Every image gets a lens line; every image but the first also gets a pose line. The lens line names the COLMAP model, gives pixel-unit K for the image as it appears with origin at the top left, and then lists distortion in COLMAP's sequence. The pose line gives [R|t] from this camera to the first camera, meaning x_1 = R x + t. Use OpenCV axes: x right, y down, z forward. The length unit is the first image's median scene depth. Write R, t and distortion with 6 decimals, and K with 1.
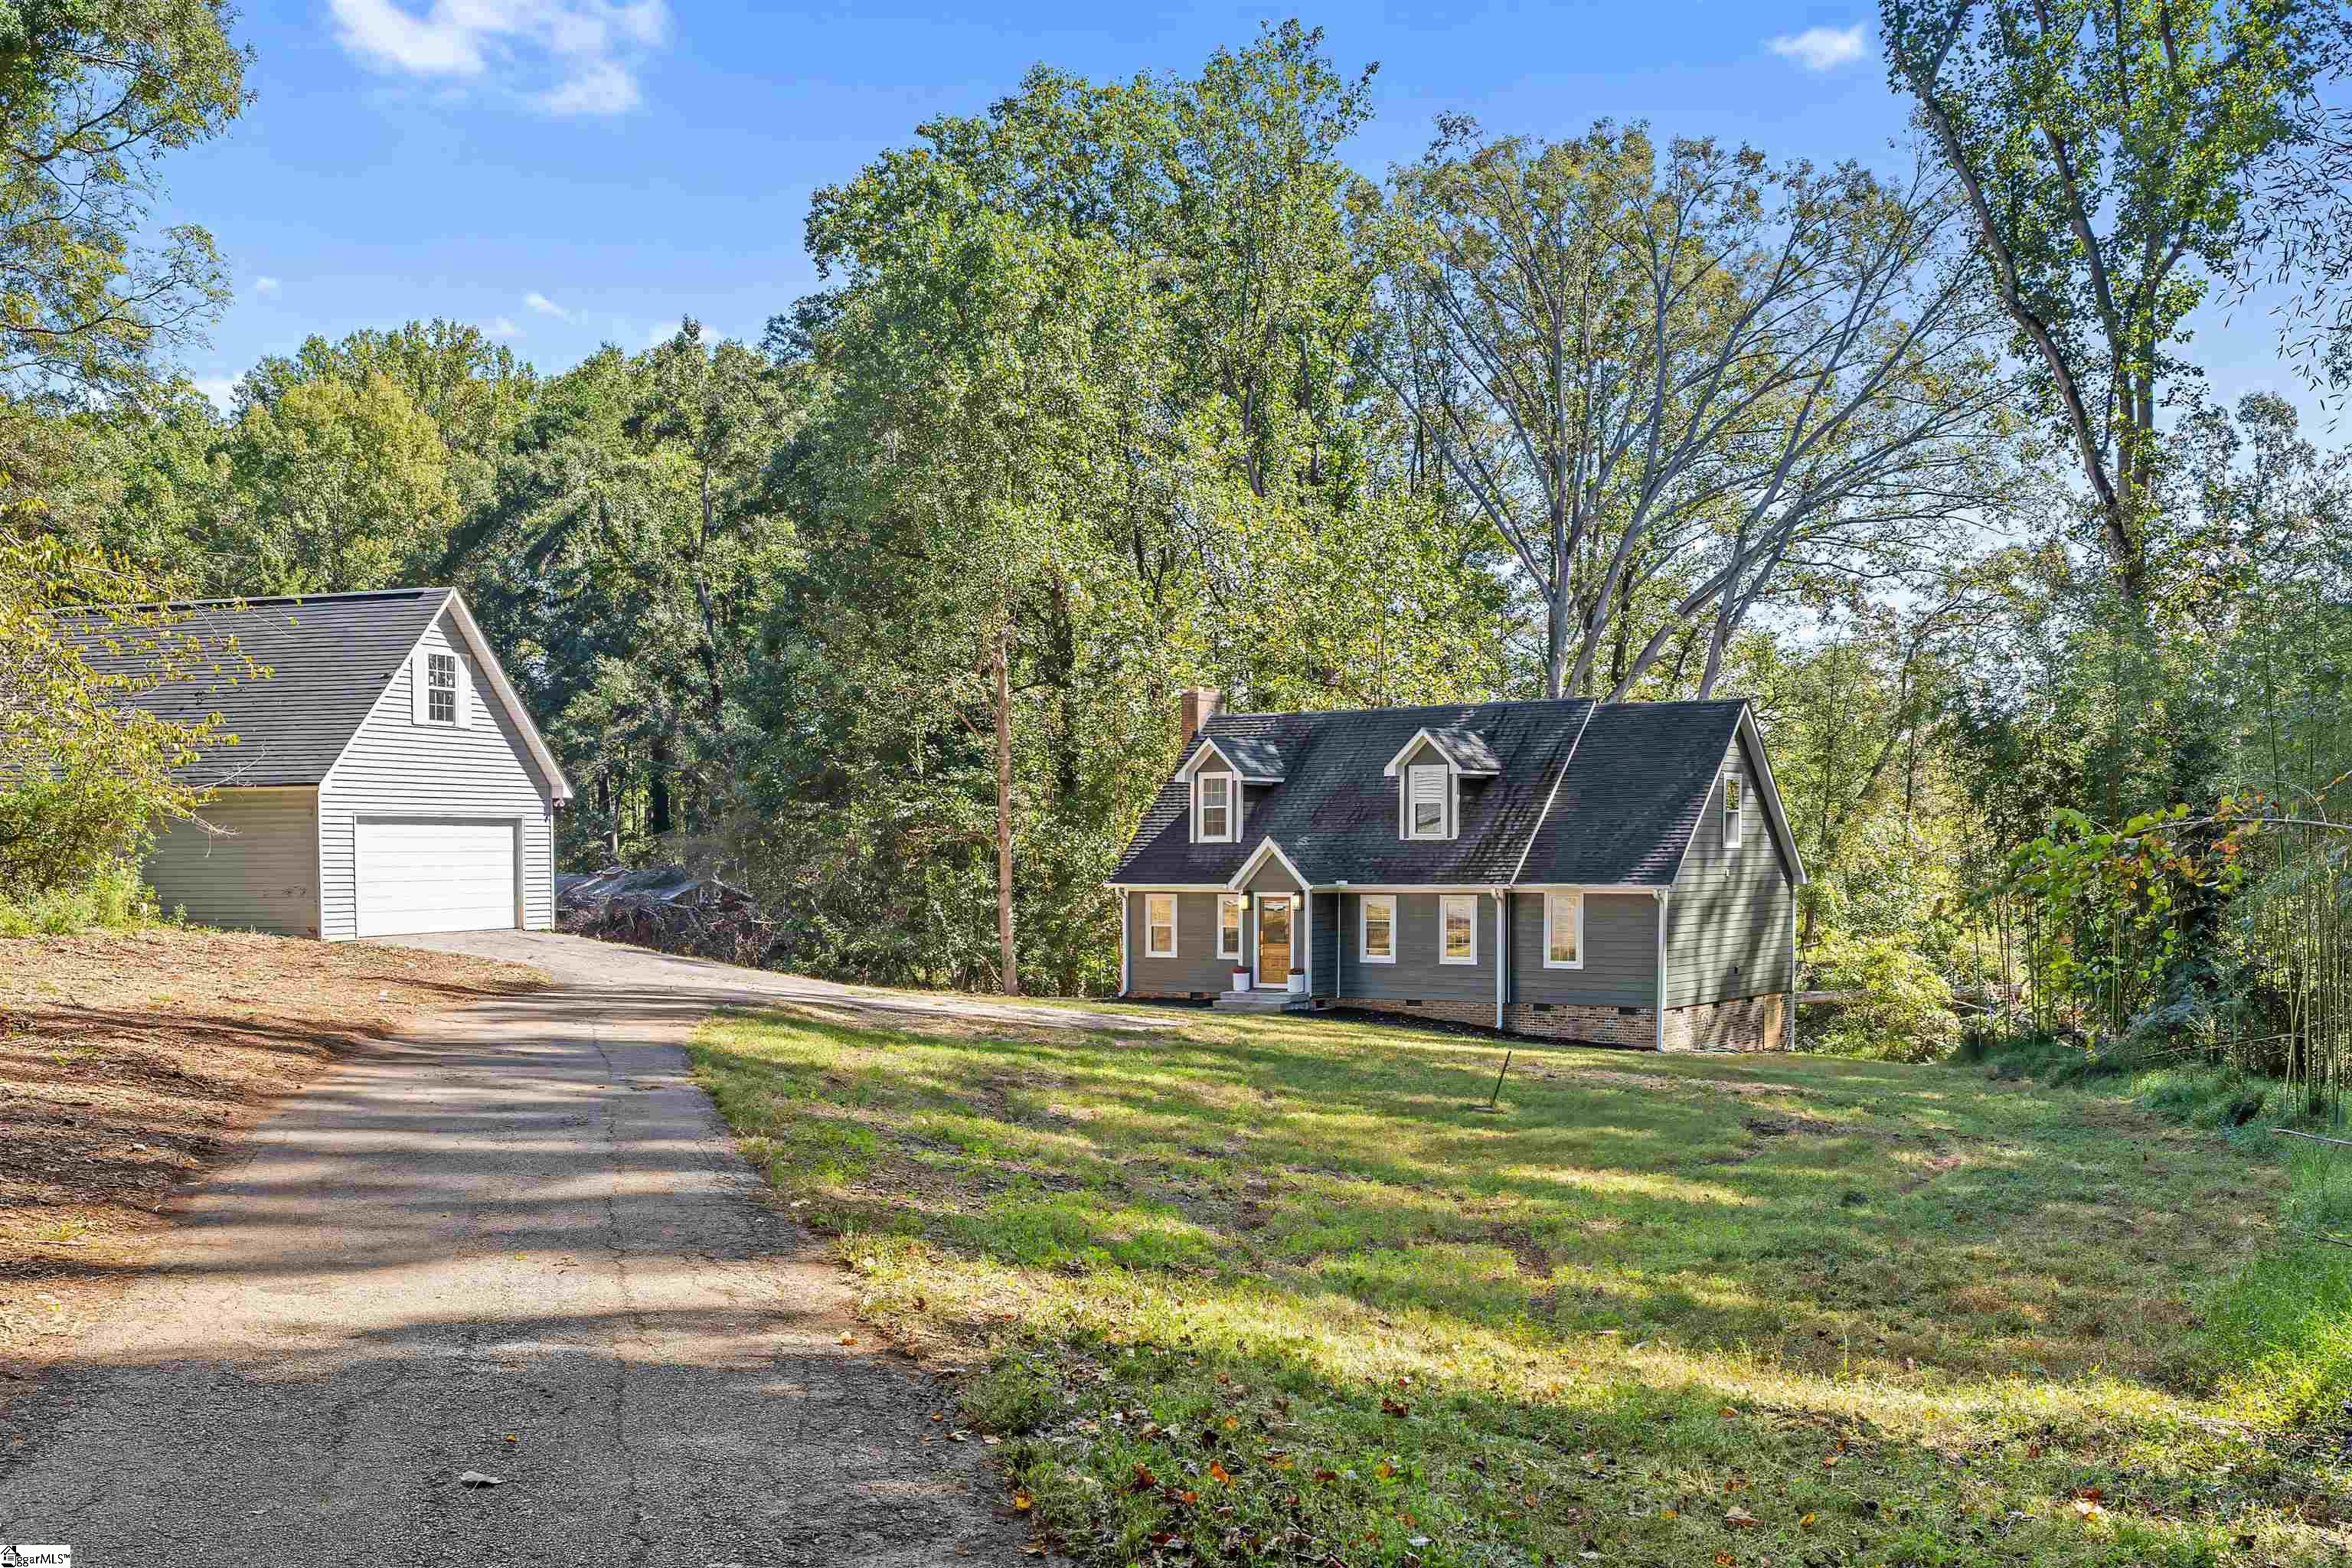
lens RADIAL K [[2151.9, 0, 1176.0], [0, 2151.9, 784.0], [0, 0, 1]] dist [-0.239656, -0.000146]
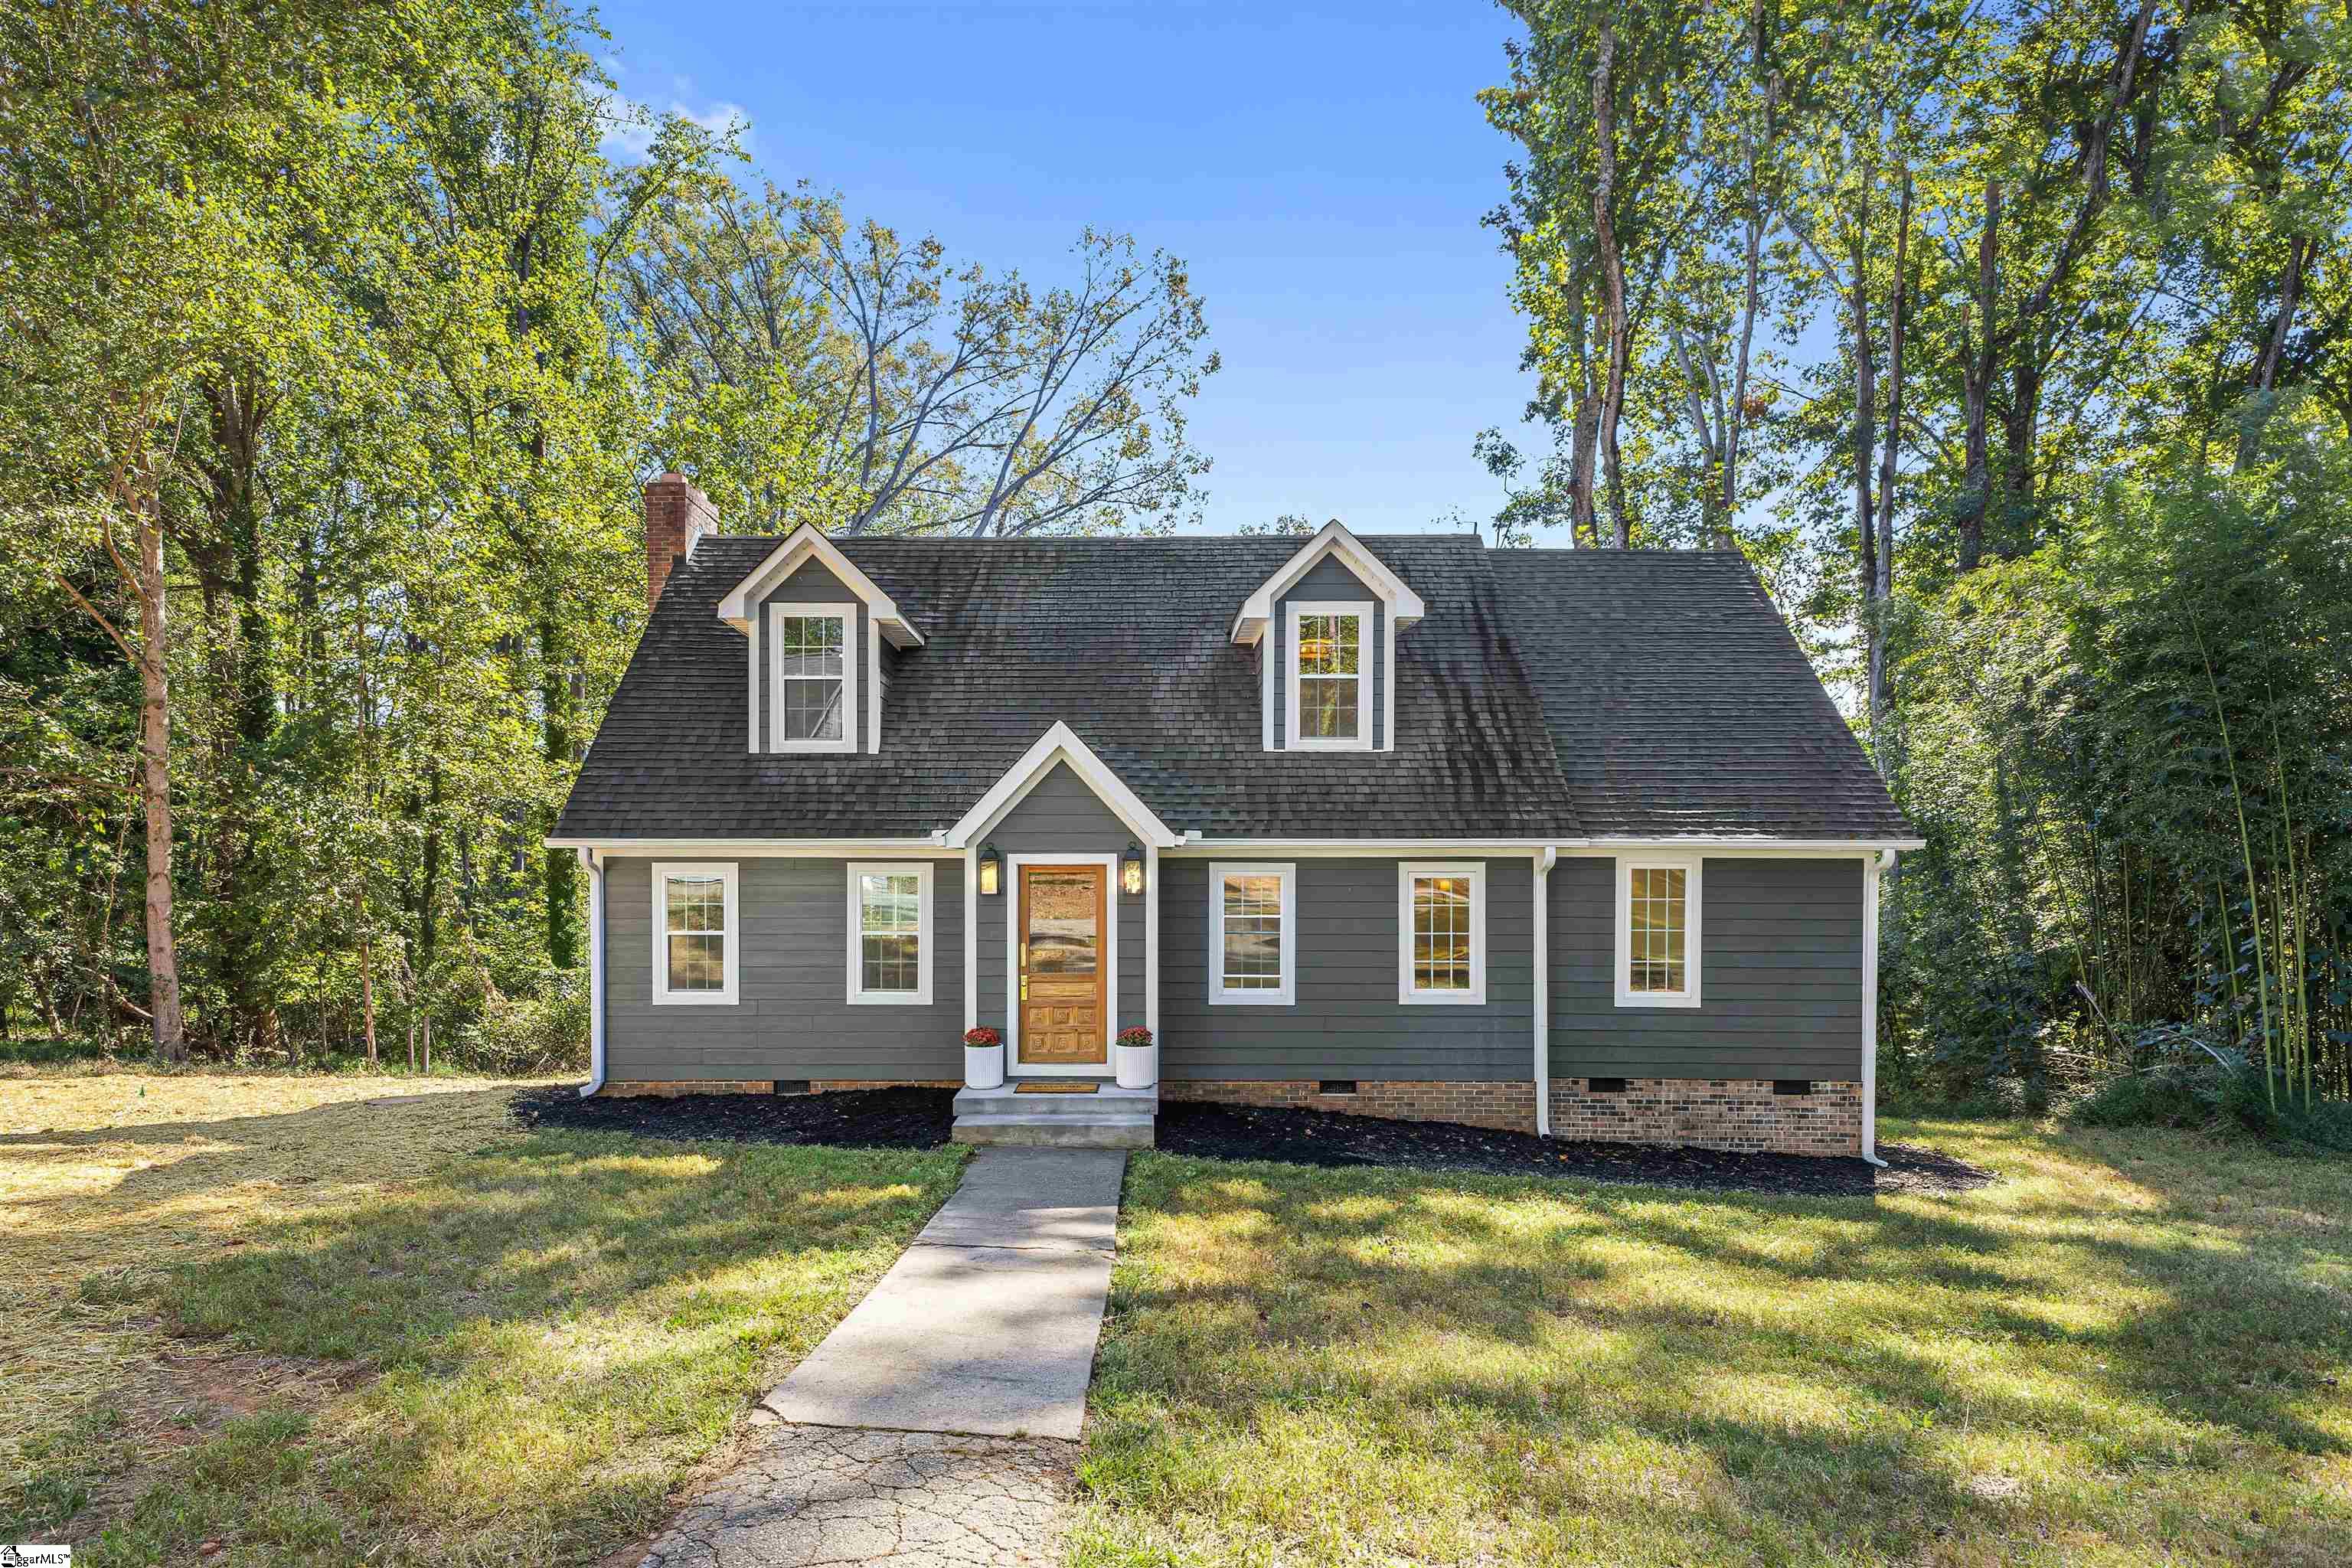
lens RADIAL K [[1288.2, 0, 1133.7], [0, 1288.2, 843.9], [0, 0, 1]] dist [0.001648, 0.000006]
pose [[0.818679, 0.013474, 0.574094, -0.092466], [-0.024869, 0.999619, 0.012003, 0.044827], [-0.573713, -0.024104, 0.818702, 0.779848]]
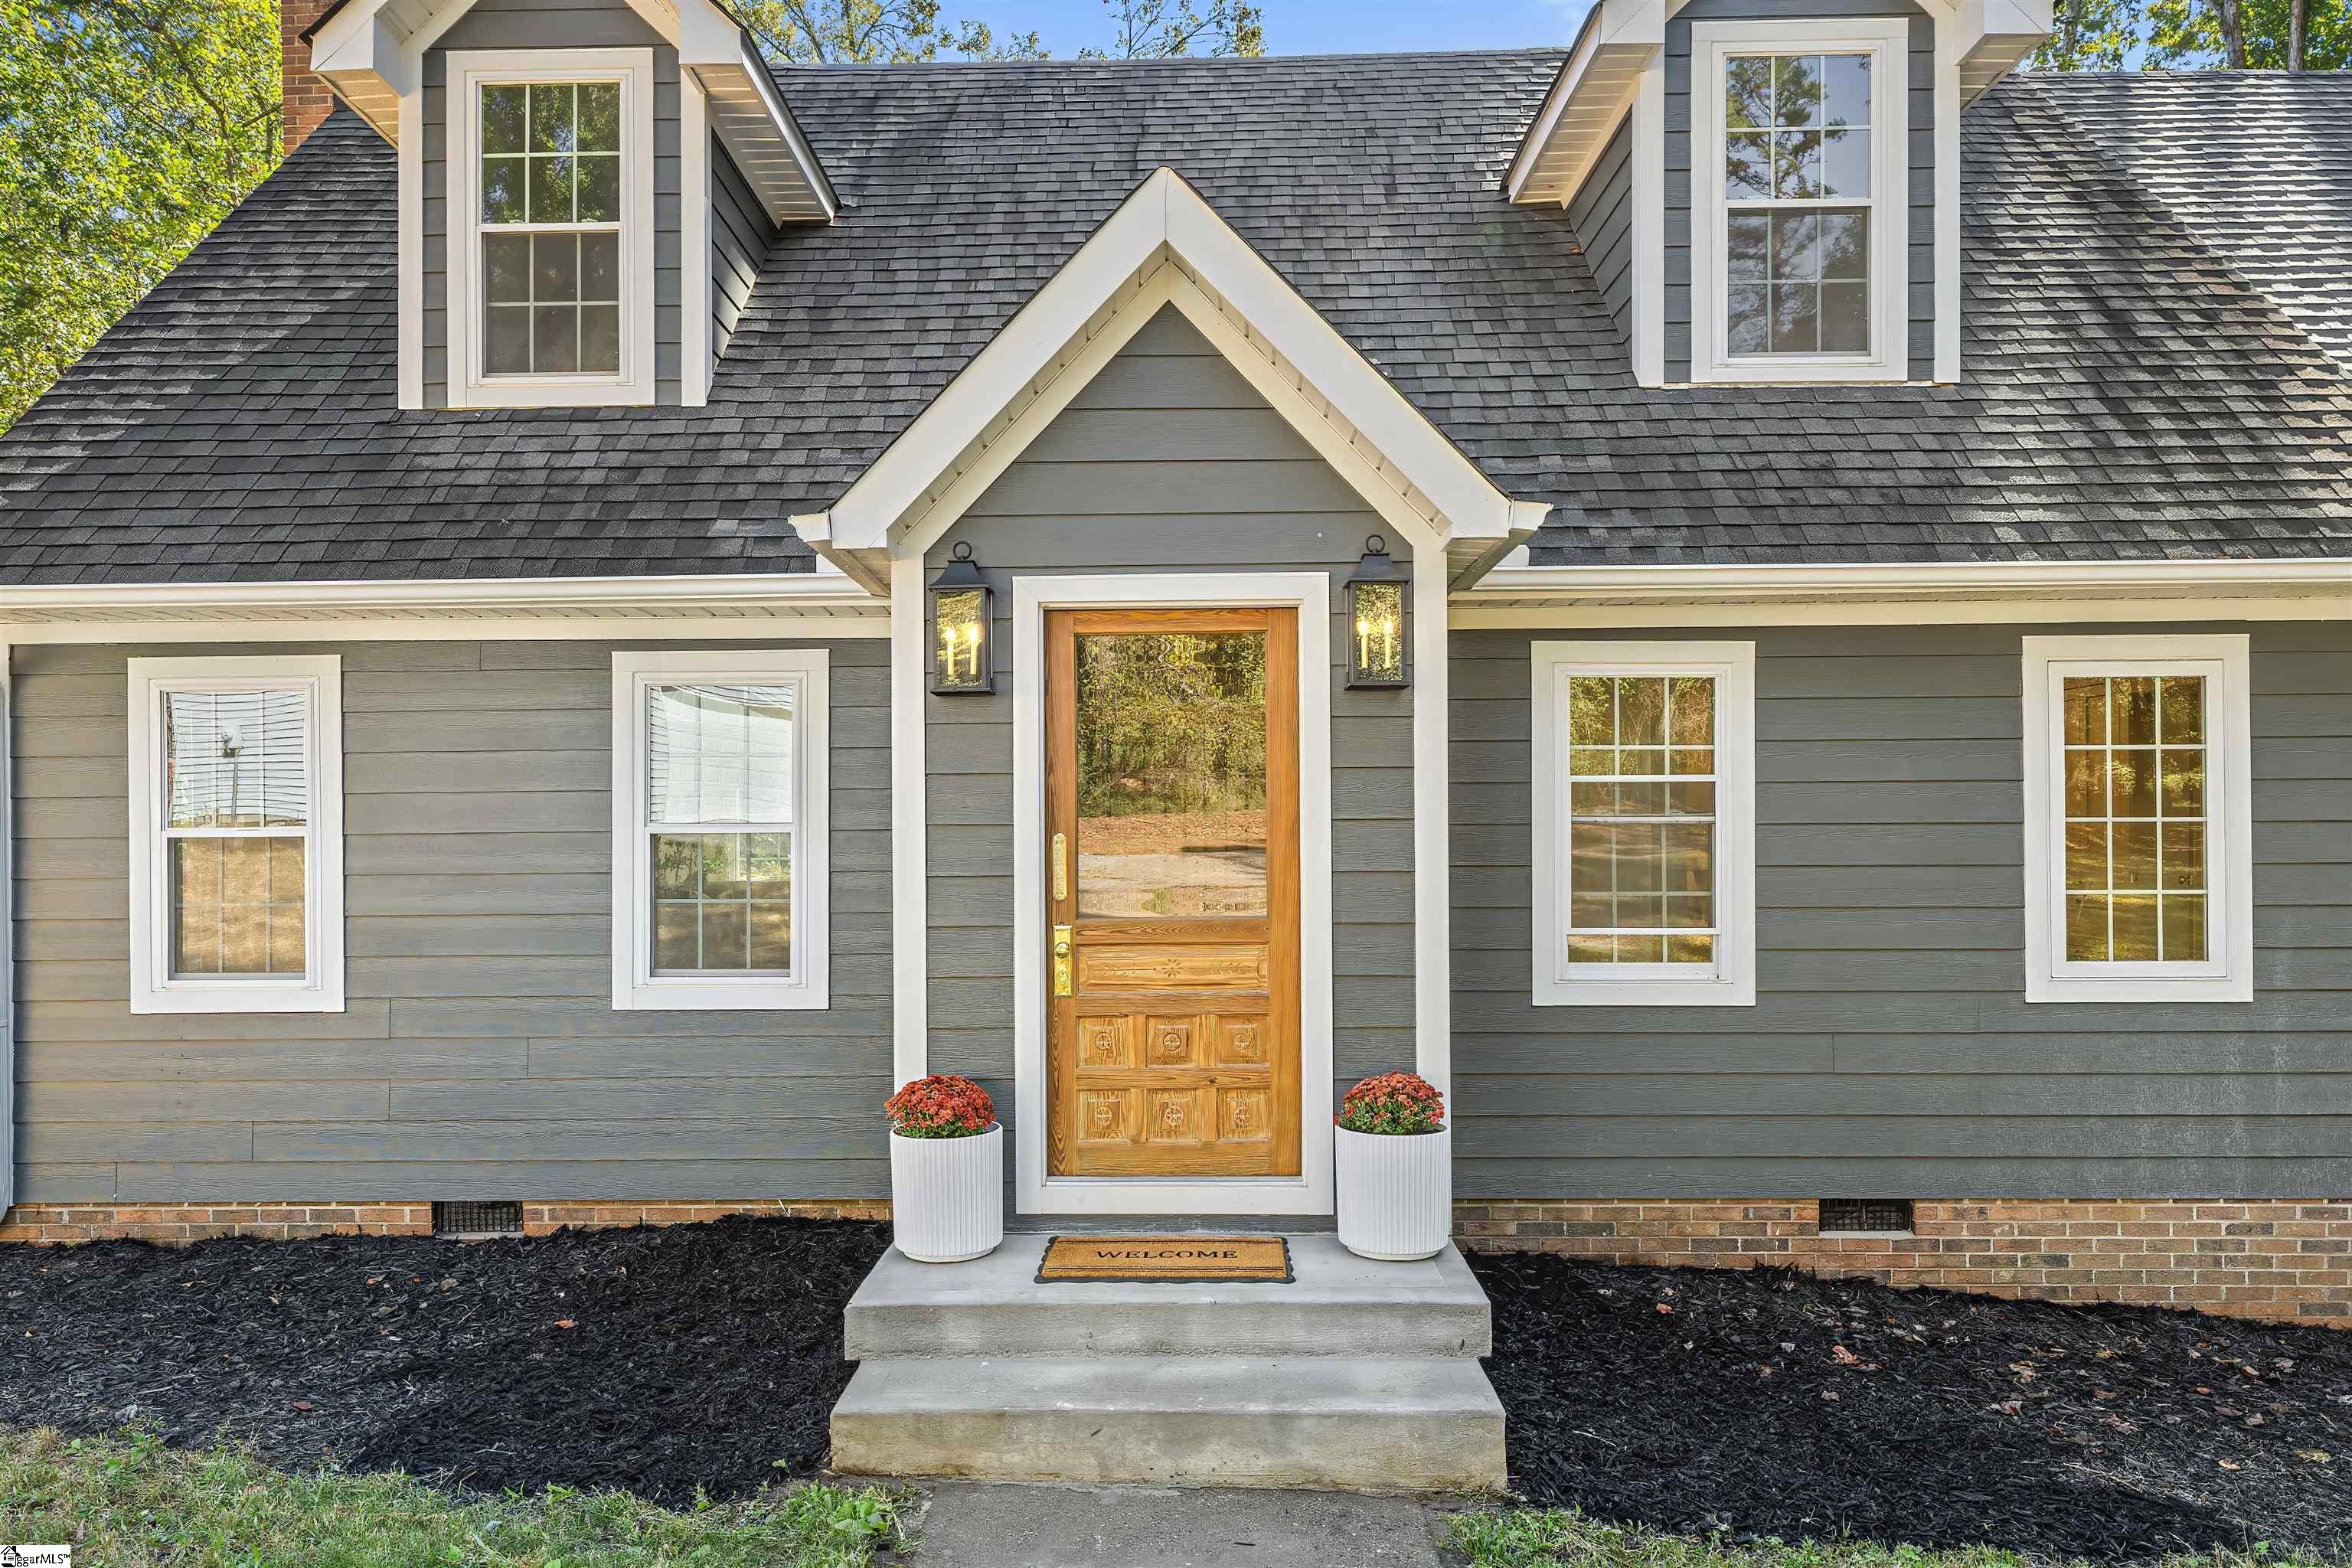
lens RADIAL K [[1427.0, 0, 1172.8], [0, 1427.0, 817.9], [0, 0, 1]] dist [0.000159, -0.000384]
pose [[0.816279, 0.011874, 0.577536, -0.011177], [-0.019874, 0.999774, 0.007534, 0.066953], [-0.577316, -0.017628, 0.816330, 0.921051]]
